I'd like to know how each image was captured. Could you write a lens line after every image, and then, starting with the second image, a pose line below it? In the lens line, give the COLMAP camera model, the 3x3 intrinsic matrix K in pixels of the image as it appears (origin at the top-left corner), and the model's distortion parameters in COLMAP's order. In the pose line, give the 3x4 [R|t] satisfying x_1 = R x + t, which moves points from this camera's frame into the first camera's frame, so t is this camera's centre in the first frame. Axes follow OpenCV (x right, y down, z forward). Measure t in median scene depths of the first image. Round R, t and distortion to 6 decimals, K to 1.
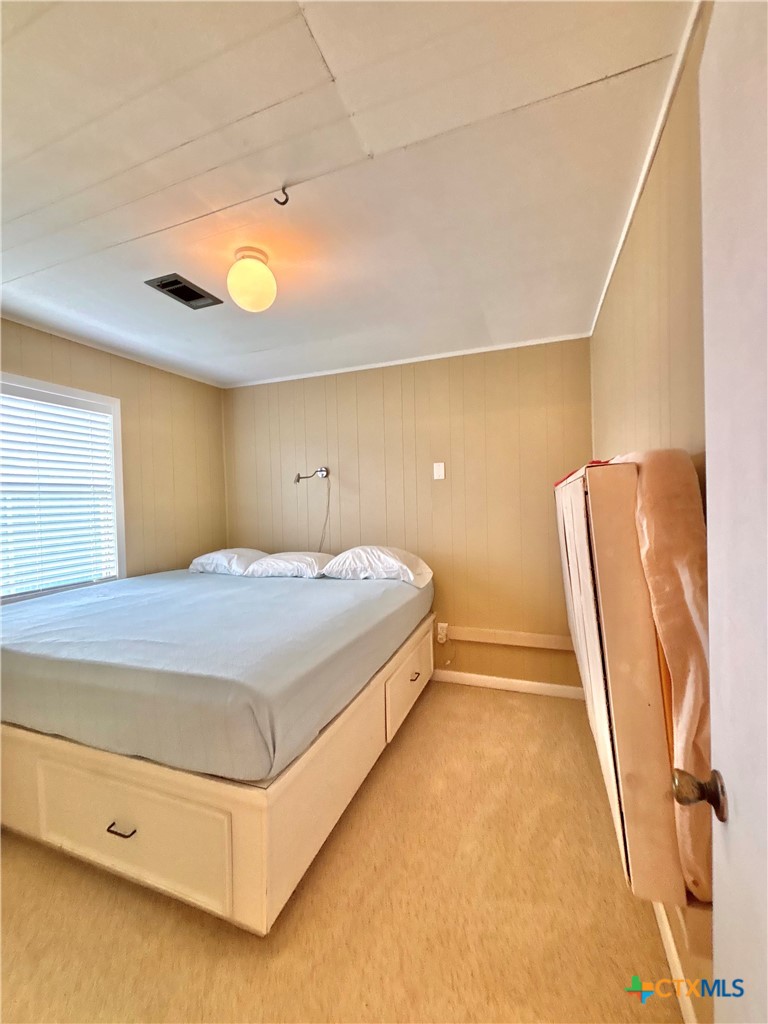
lens RADIAL K [[409.6, 0, 381.3], [0, 409.6, 511.2], [0, 0, 1]] dist [0.002649, -0.000350]
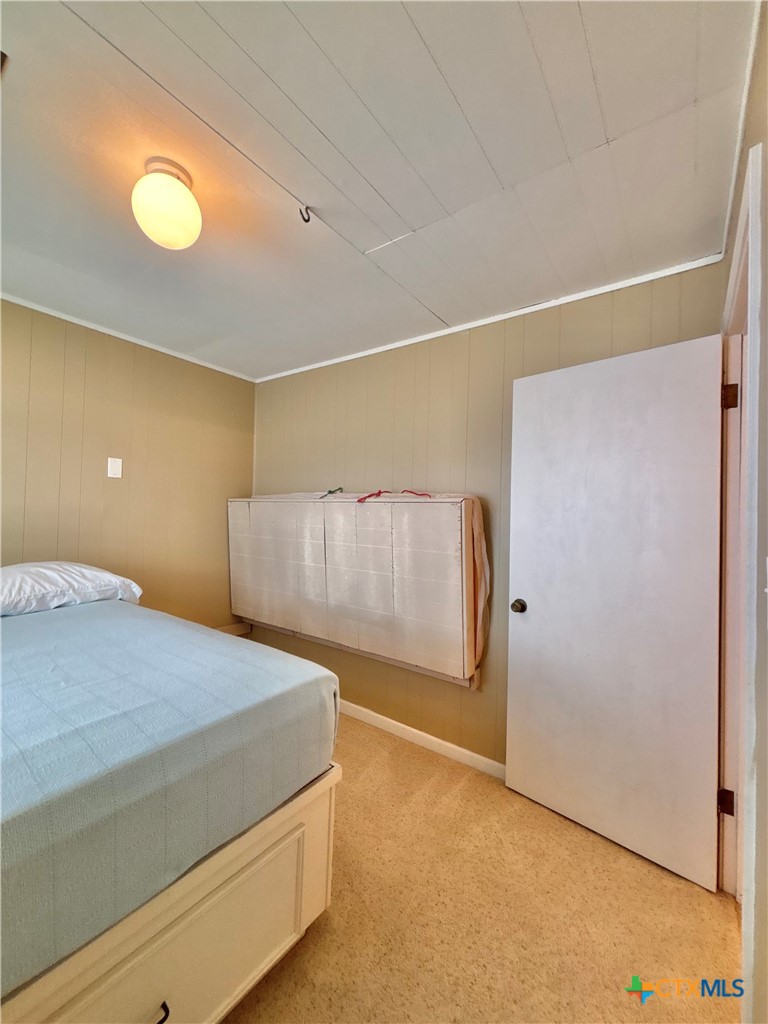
lens RADIAL K [[409.6, 0, 391.7], [0, 409.6, 518.6], [0, 0, 1]] dist [0.002649, -0.000350]
pose [[0.263437, 0.027394, 0.964288, -0.601321], [-0.013664, 0.999602, -0.024665, 0.021815], [-0.964580, -0.006679, 0.263706, 0.263058]]
